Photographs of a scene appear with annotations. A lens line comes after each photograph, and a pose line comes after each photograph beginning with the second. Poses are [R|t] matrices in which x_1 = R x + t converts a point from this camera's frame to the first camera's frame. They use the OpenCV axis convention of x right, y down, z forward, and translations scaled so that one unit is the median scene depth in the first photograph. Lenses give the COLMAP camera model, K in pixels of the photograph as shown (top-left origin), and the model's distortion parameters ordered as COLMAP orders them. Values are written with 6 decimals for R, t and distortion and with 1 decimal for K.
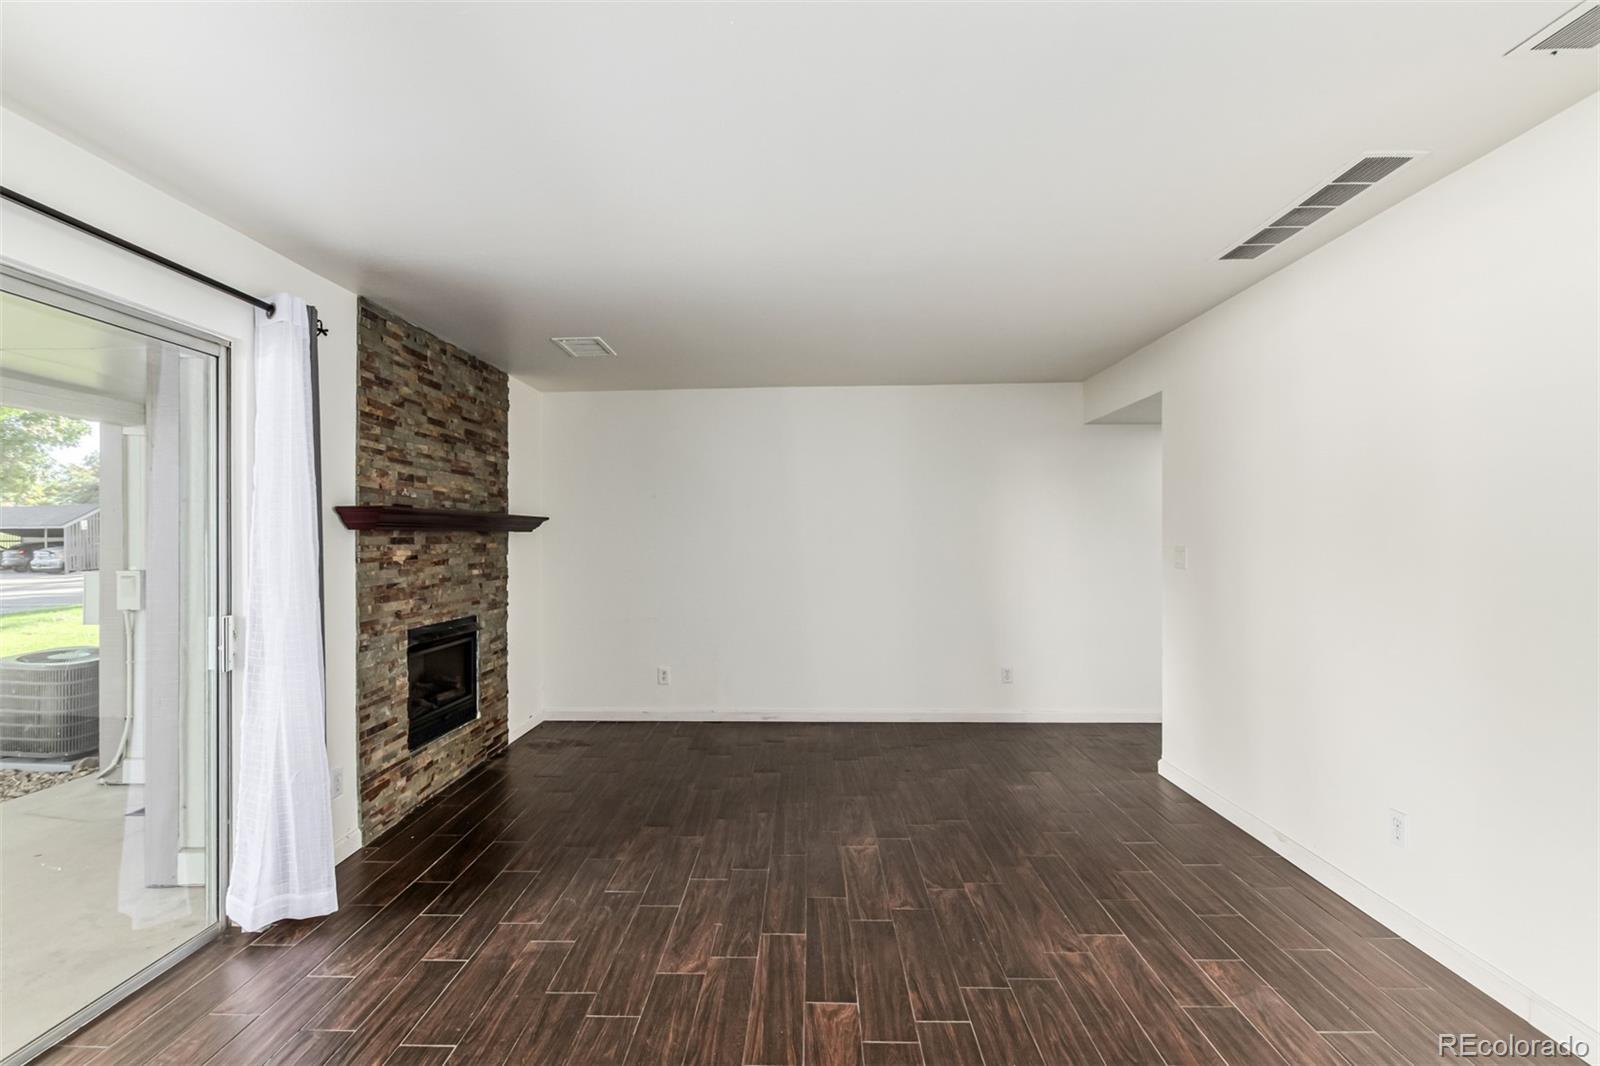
lens RADIAL K [[720.1, 0, 792.2], [0, 720.1, 536.3], [0, 0, 1]] dist [0.004372, -0.000742]
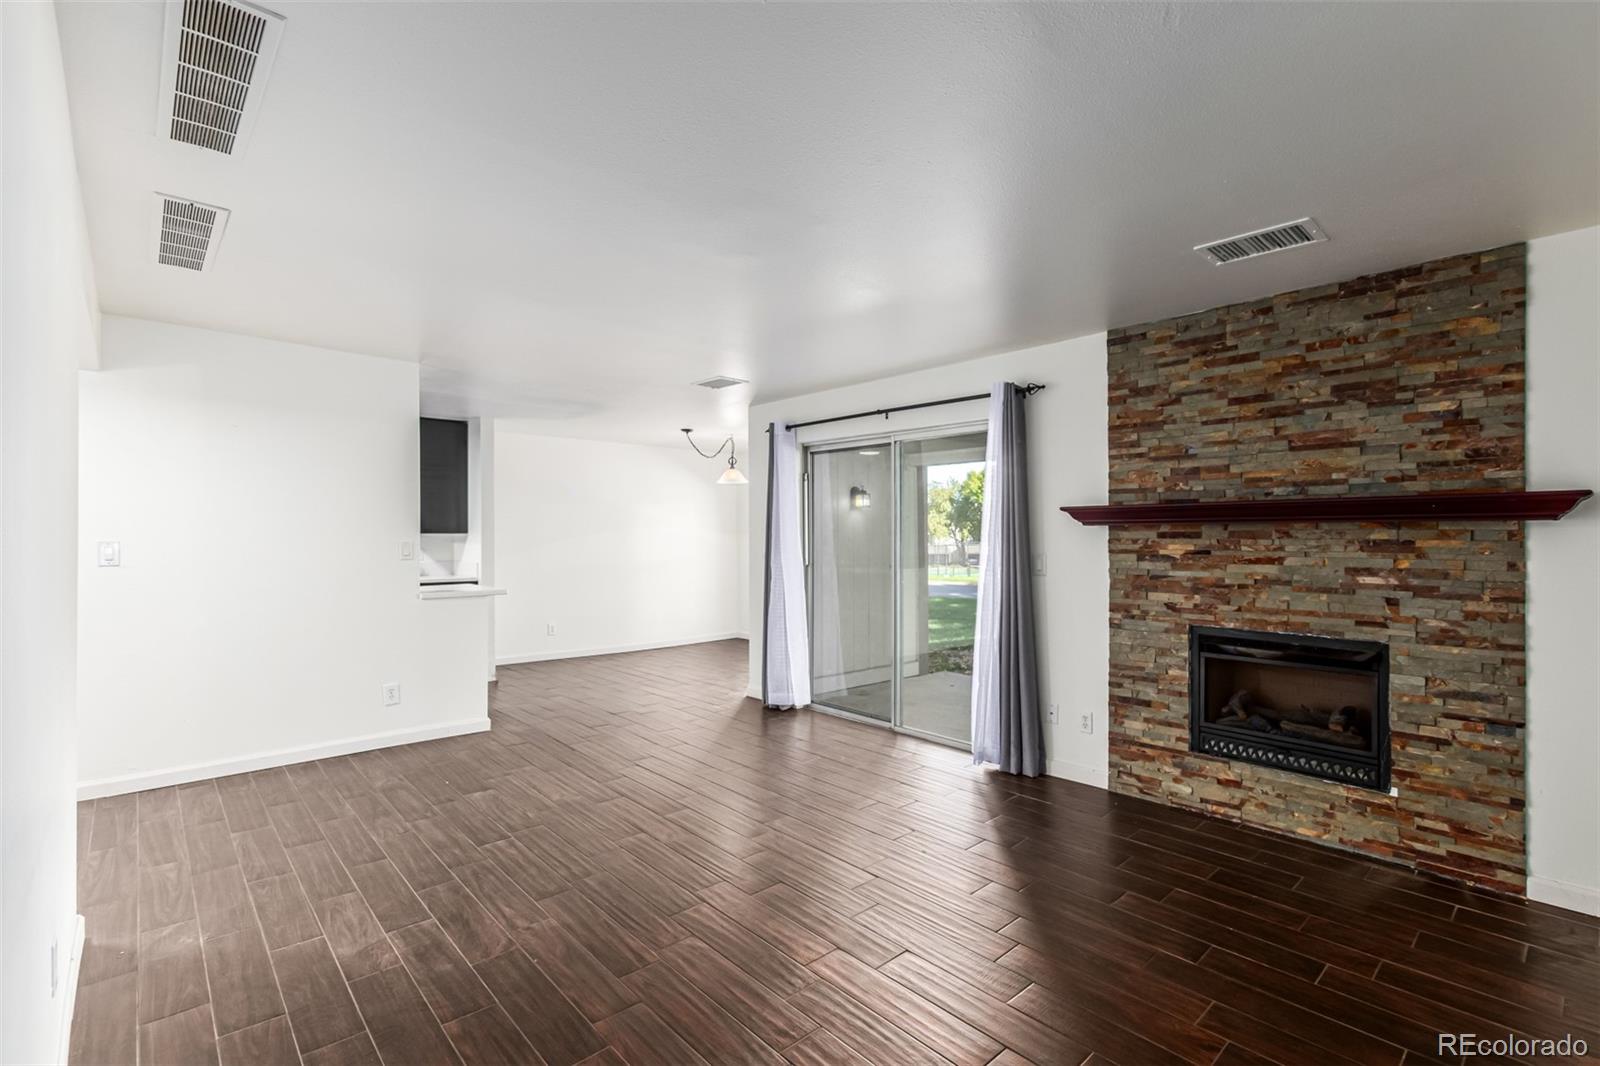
lens RADIAL K [[726.6, 0, 791.9], [0, 726.6, 531.6], [0, 0, 1]] dist [0.004381, -0.000342]
pose [[-0.727473, 0.001135, -0.686135, 0.573791], [0.004570, 0.999984, -0.003191, 0.002358], [0.686121, -0.005457, -0.727467, 1.411675]]
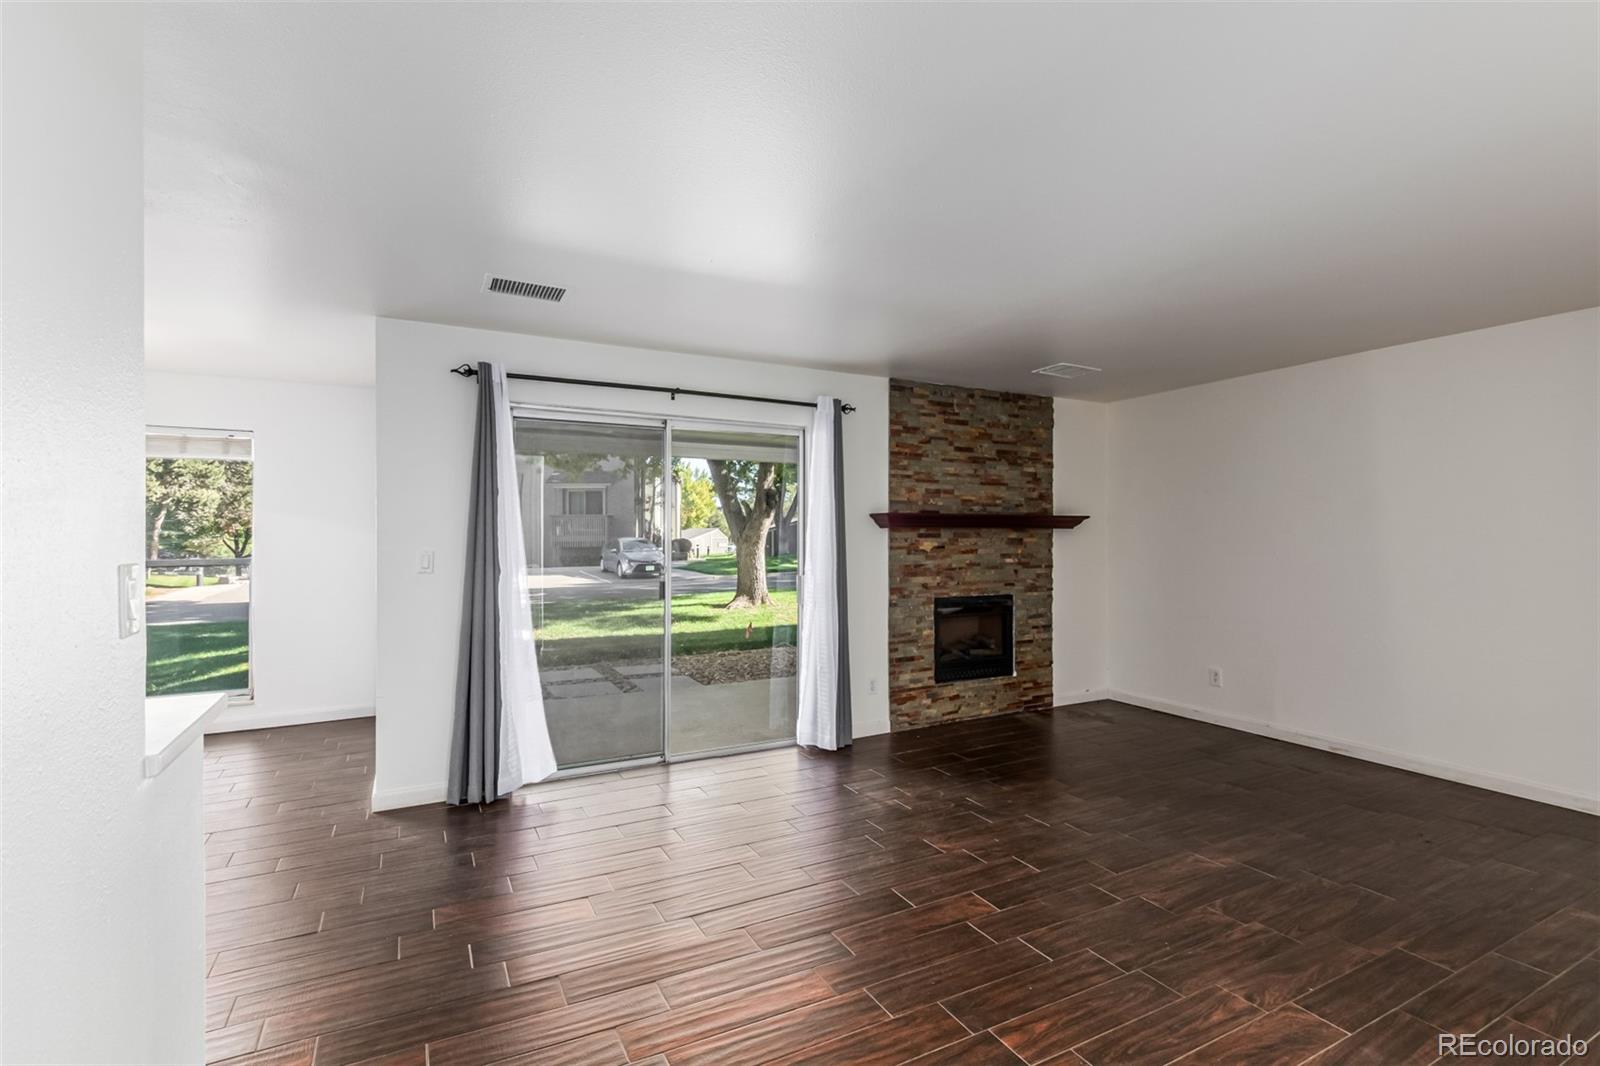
lens RADIAL K [[726.6, 0, 791.9], [0, 726.6, 531.6], [0, 0, 1]] dist [0.004381, -0.000342]
pose [[0.486108, 0.000544, -0.873899, 0.621066], [-0.000843, 1.000000, 0.000154, -0.001660], [0.873898, 0.000662, 0.486108, 0.048925]]
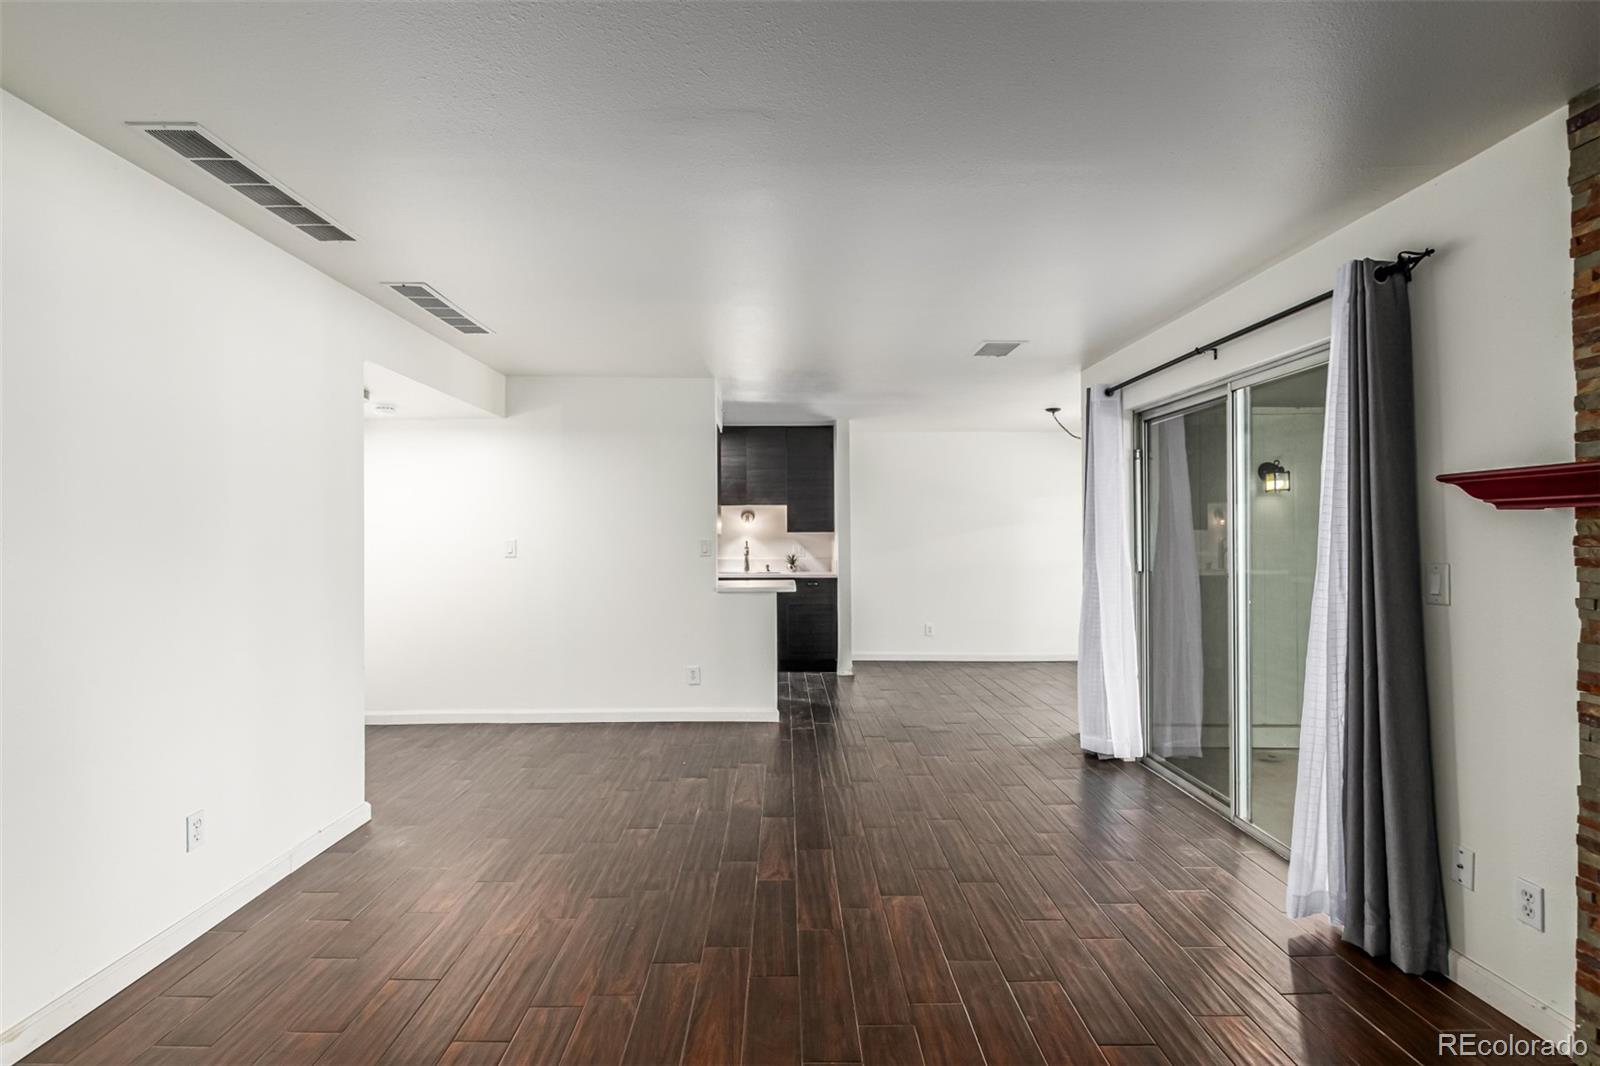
lens RADIAL K [[726.6, 0, 791.9], [0, 726.6, 531.6], [0, 0, 1]] dist [0.004381, -0.000342]
pose [[-0.999365, 0.009302, -0.034385, 0.040776], [0.009519, 0.999936, -0.006143, 0.006921], [0.034326, -0.006466, -0.999390, 1.448349]]
